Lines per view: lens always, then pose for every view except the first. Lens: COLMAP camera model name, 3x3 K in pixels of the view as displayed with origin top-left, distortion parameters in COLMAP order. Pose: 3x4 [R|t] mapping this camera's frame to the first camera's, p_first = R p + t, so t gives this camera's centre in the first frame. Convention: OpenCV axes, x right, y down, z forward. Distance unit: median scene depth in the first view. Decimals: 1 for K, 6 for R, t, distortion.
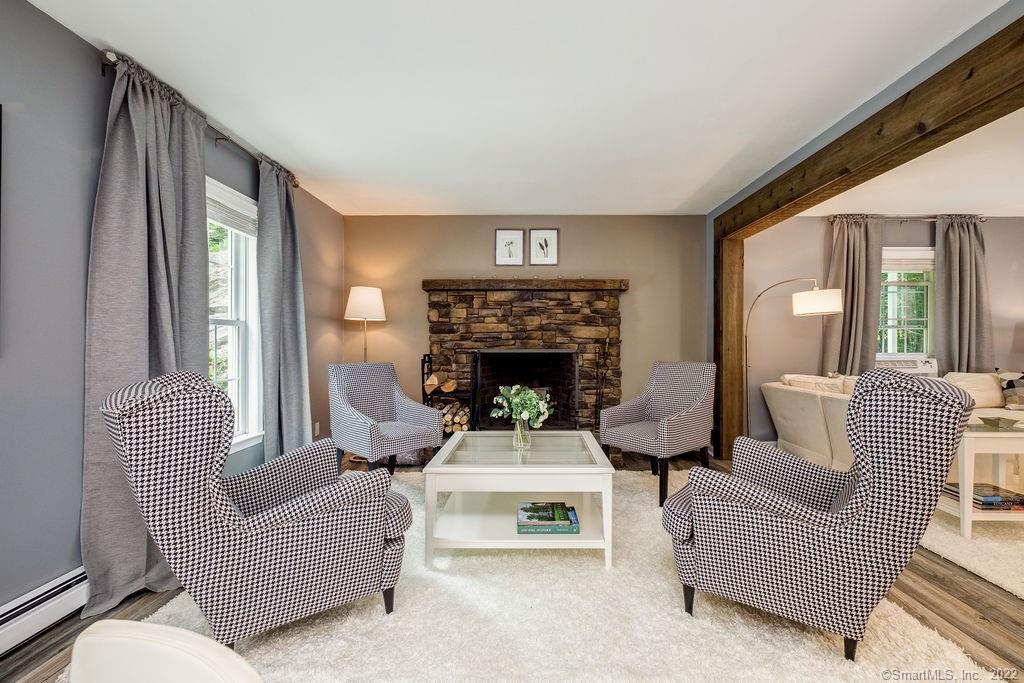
lens RADIAL K [[461.0, 0, 534.3], [0, 461.0, 335.9], [0, 0, 1]] dist [-0.002632, -0.000193]
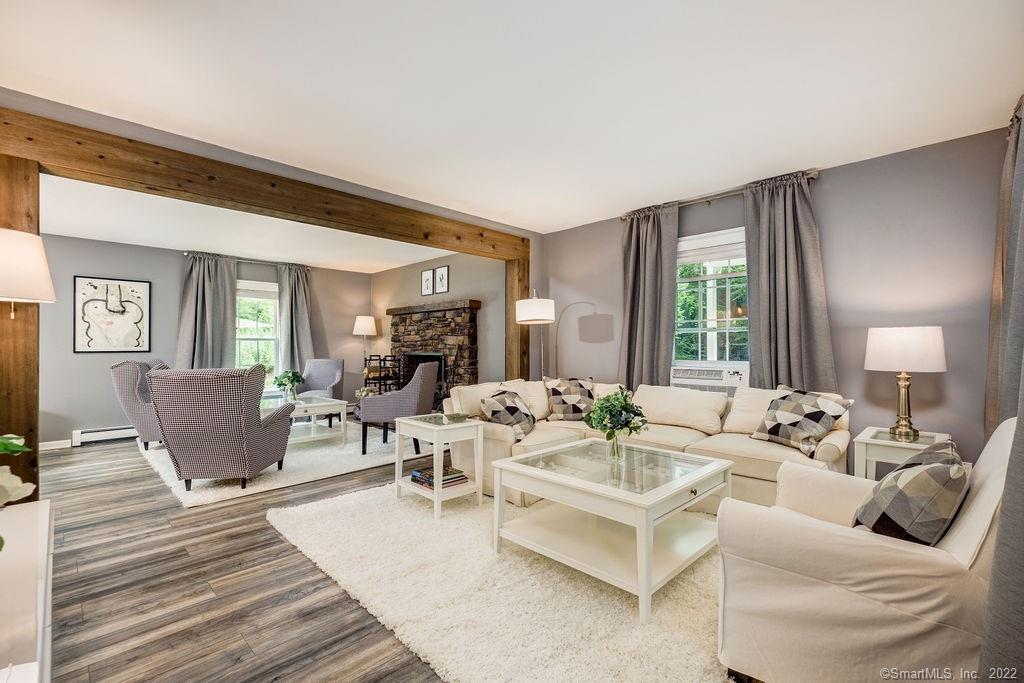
lens RADIAL K [[455.3, 0, 512.0], [0, 455.3, 341.5], [0, 0, 1]] dist [0.001584, 0.000188]
pose [[0.707886, -0.009634, -0.706261, 1.187014], [0.010789, 0.999938, -0.002827, 0.000492], [0.706244, -0.005618, 0.707946, 0.179514]]
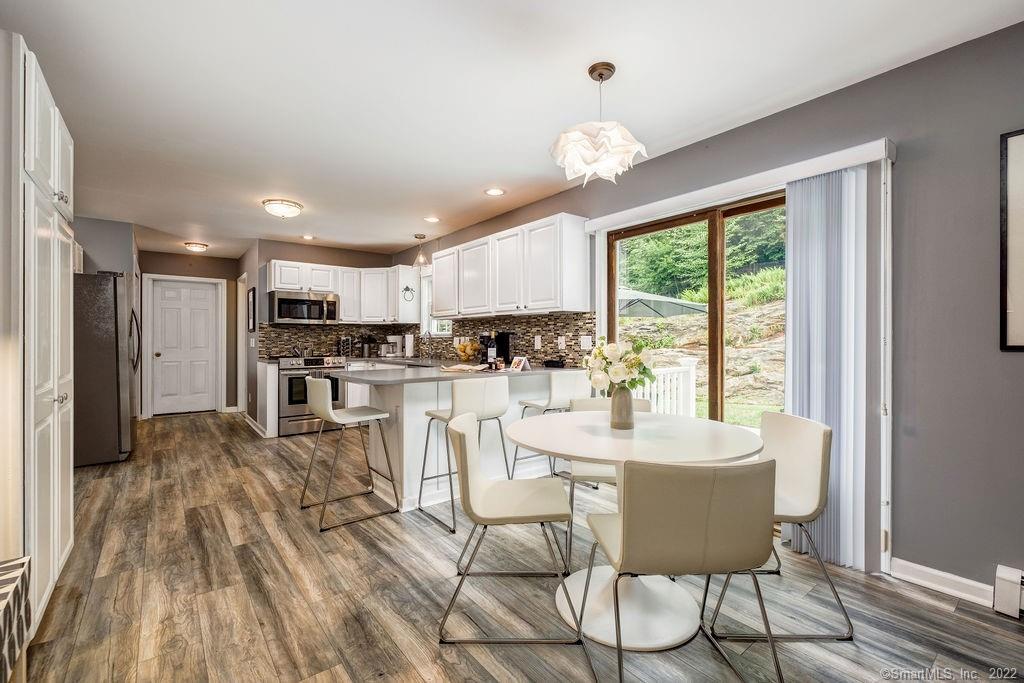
lens RADIAL K [[449.7, 0, 513.2], [0, 449.7, 336.7], [0, 0, 1]] dist [-0.001520, 0.000511]
pose [[-0.788731, -0.000416, -0.614738, 0.182495], [0.010314, 0.999850, -0.013909, 0.003429], [0.614652, -0.017311, -0.788609, 0.262772]]
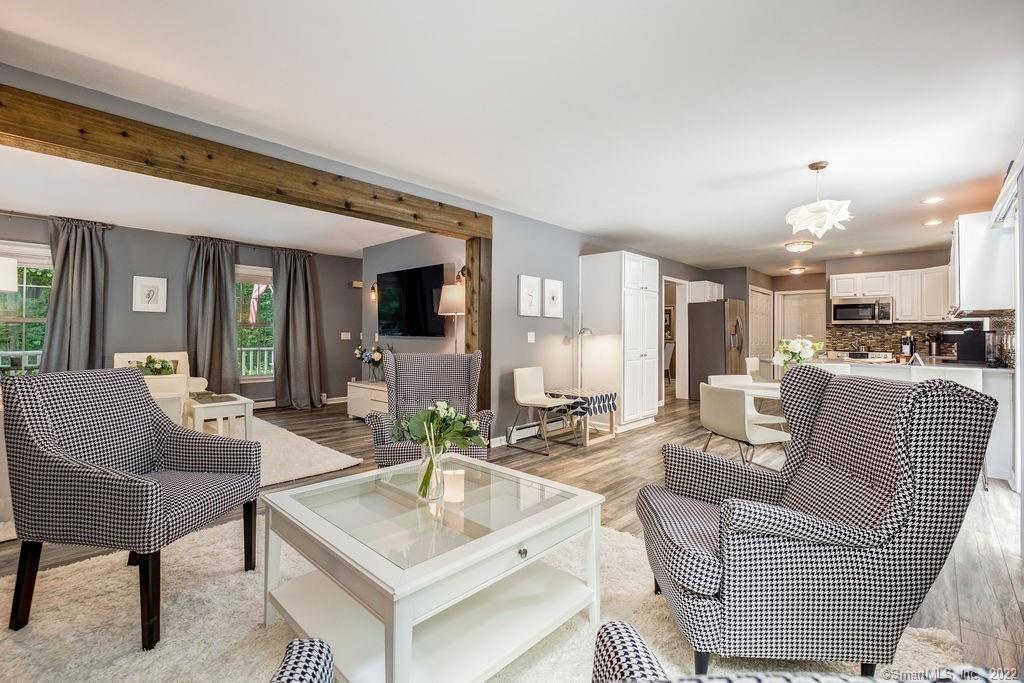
lens RADIAL K [[449.7, 0, 513.2], [0, 449.7, 336.7], [0, 0, 1]] dist [-0.001520, 0.000511]
pose [[-0.726457, -0.003657, 0.687203, -0.332754], [-0.012236, 0.999896, -0.007613, 0.012632], [-0.687103, -0.013939, -0.726426, 0.826811]]
